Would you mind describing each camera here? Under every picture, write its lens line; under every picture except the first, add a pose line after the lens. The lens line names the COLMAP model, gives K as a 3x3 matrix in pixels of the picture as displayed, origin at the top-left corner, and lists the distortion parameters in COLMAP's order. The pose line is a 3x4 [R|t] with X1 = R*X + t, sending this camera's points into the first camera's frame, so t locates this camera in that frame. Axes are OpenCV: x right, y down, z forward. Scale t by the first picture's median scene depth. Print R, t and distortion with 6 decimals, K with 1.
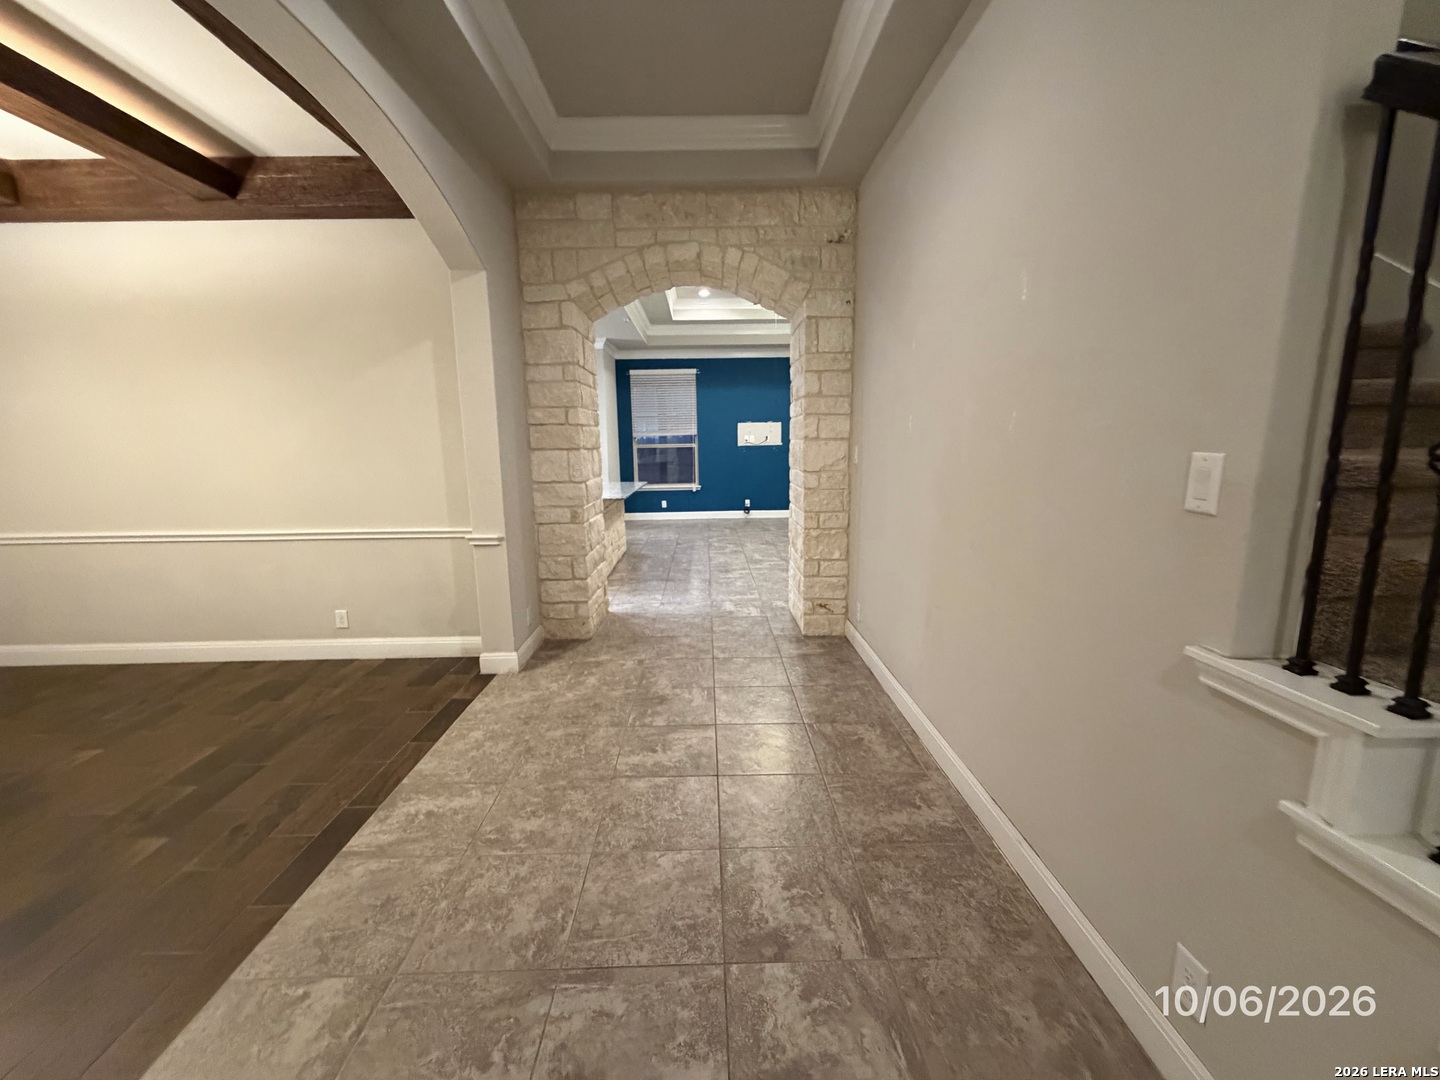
lens RADIAL K [[575.5, 0, 714.9], [0, 575.5, 539.6], [0, 0, 1]] dist [-0.001321, 0.000320]
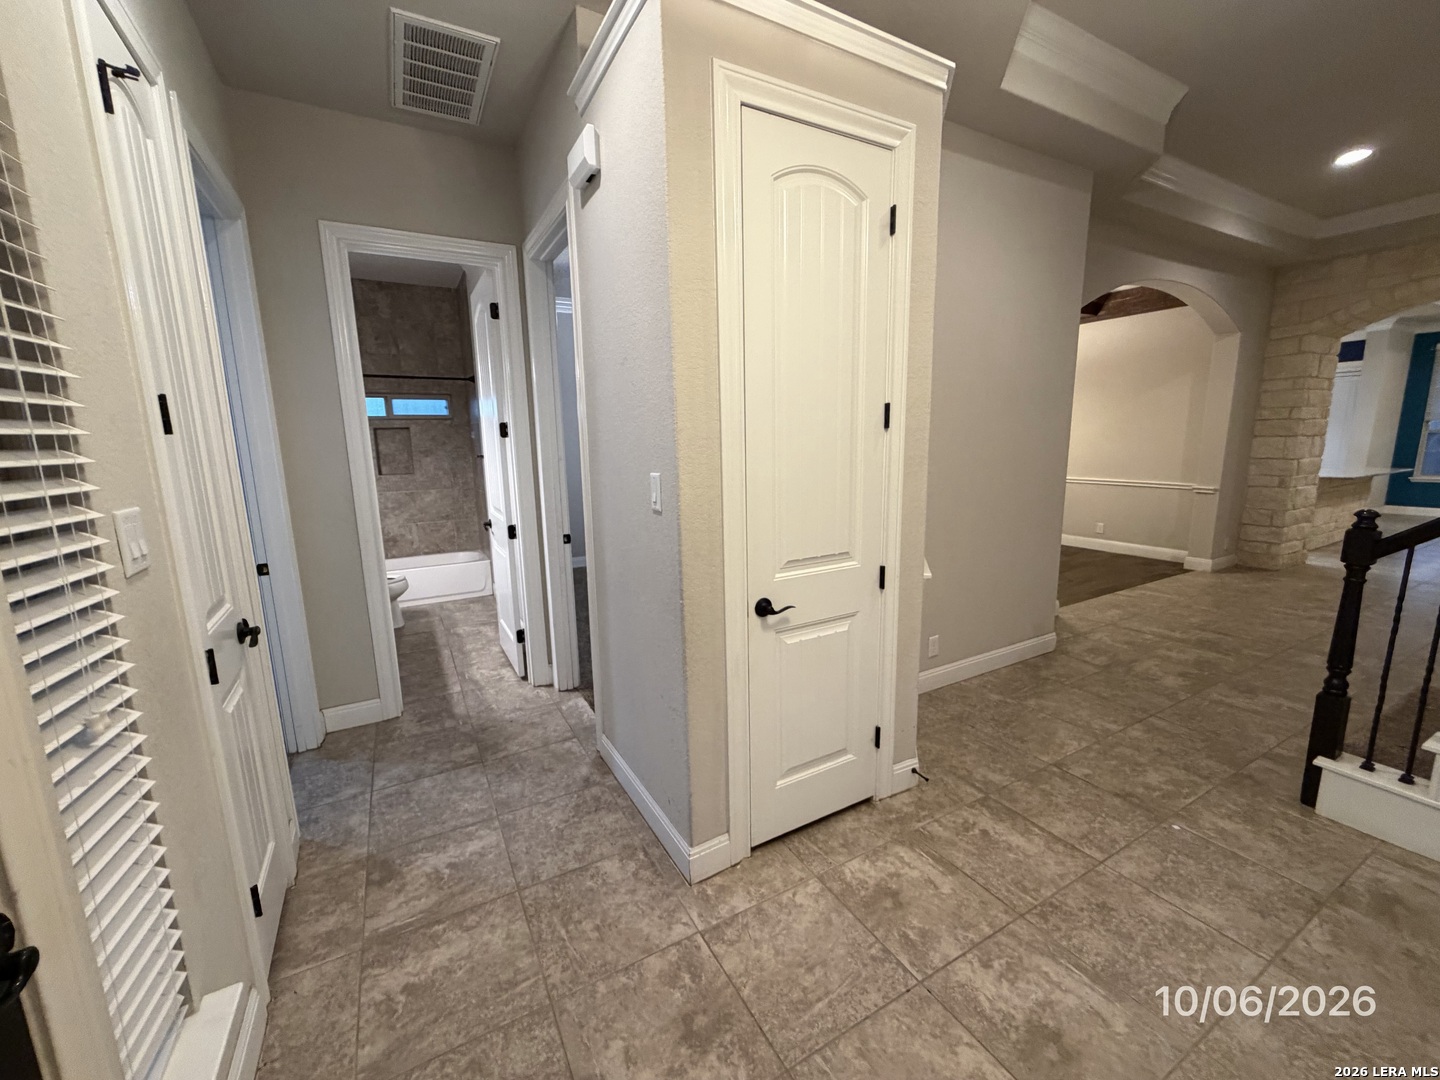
lens RADIAL K [[575.5, 0, 714.9], [0, 575.5, 539.6], [0, 0, 1]] dist [-0.001321, 0.000320]
pose [[0.470581, 0.159446, -0.867831, 0.382479], [-0.135451, 0.984933, 0.107513, 0.145137], [0.871898, 0.066955, 0.485088, -0.984492]]
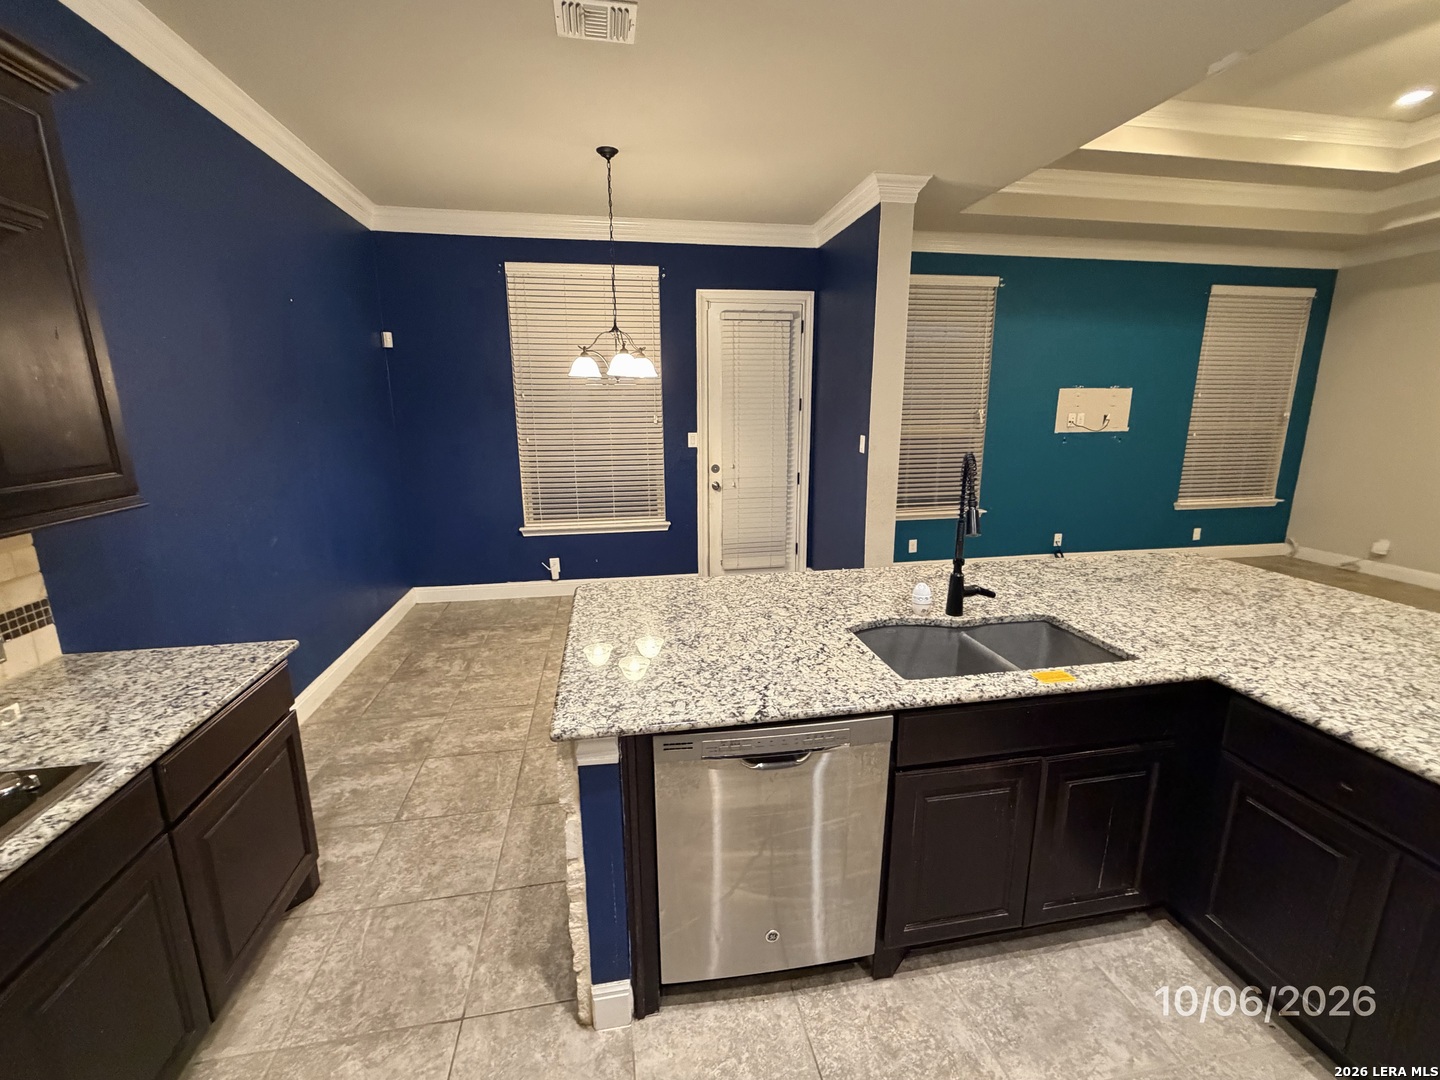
lens RADIAL K [[615.6, 0, 720.0], [0, 615.6, 540.0], [0, 0, 1]] dist [0.001062, -0.000152]
pose [[0.987369, -0.025783, 0.156324, -0.976849], [0.018417, 0.998659, 0.048382, -0.274030], [-0.157362, -0.044892, 0.986520, 1.372370]]
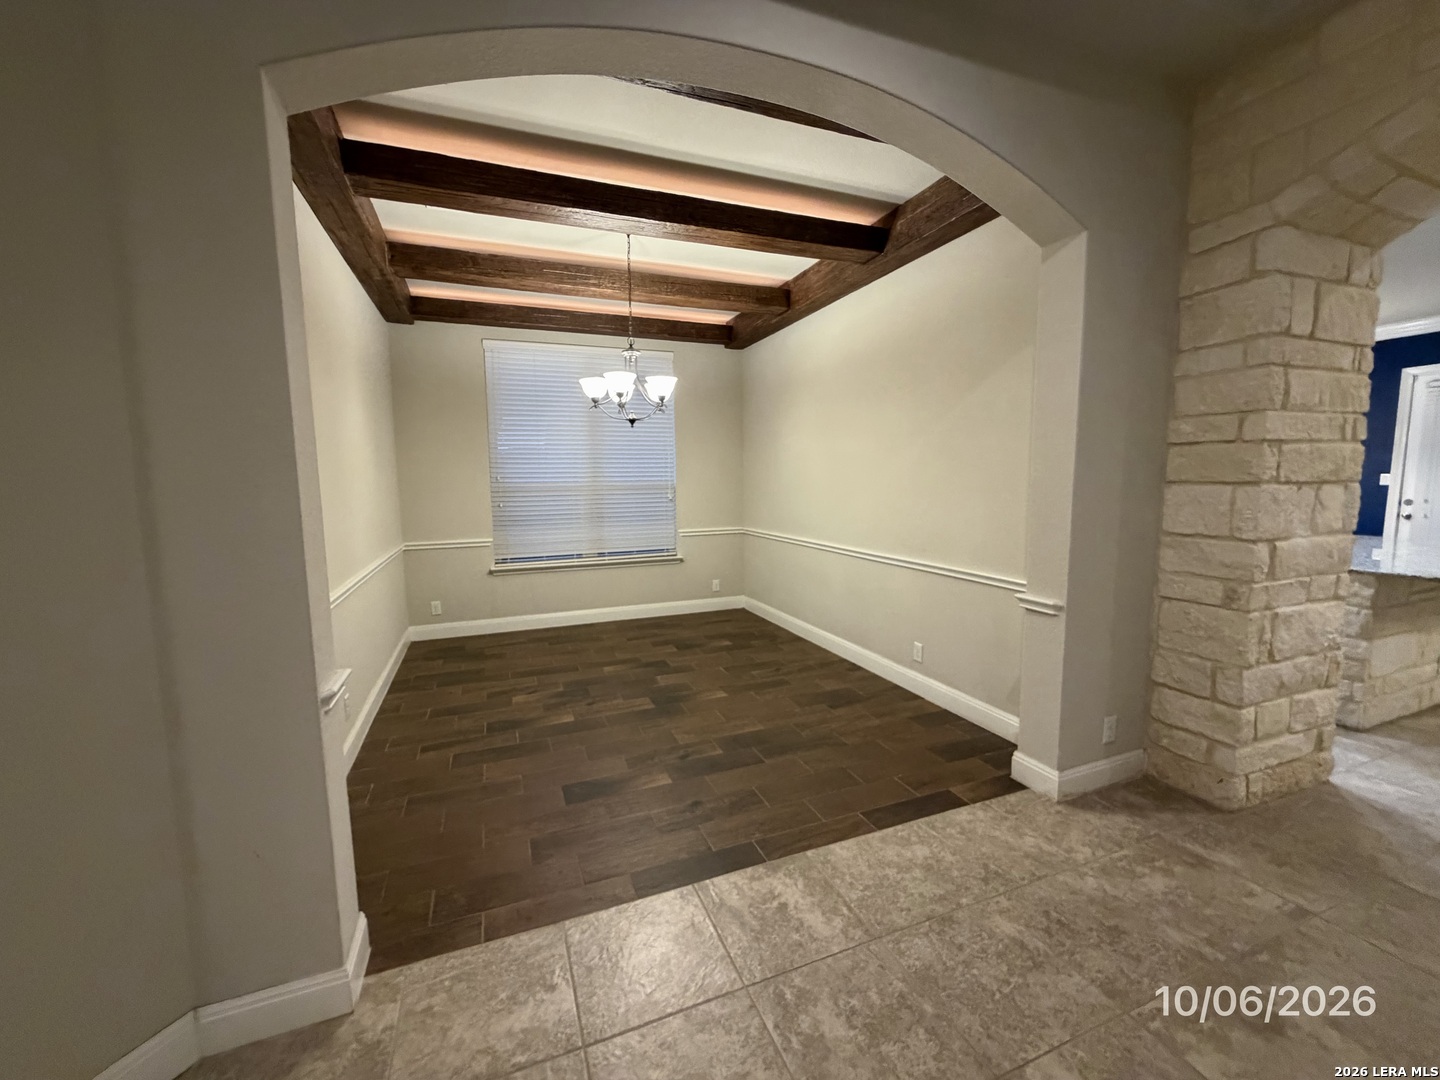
lens RADIAL K [[575.5, 0, 714.9], [0, 575.5, 539.6], [0, 0, 1]] dist [-0.001321, 0.000320]
pose [[0.346620, 0.110142, -0.931517, 0.119463], [-0.150935, 0.986690, 0.060503, -0.057351], [0.925783, 0.119627, 0.358630, 0.314079]]
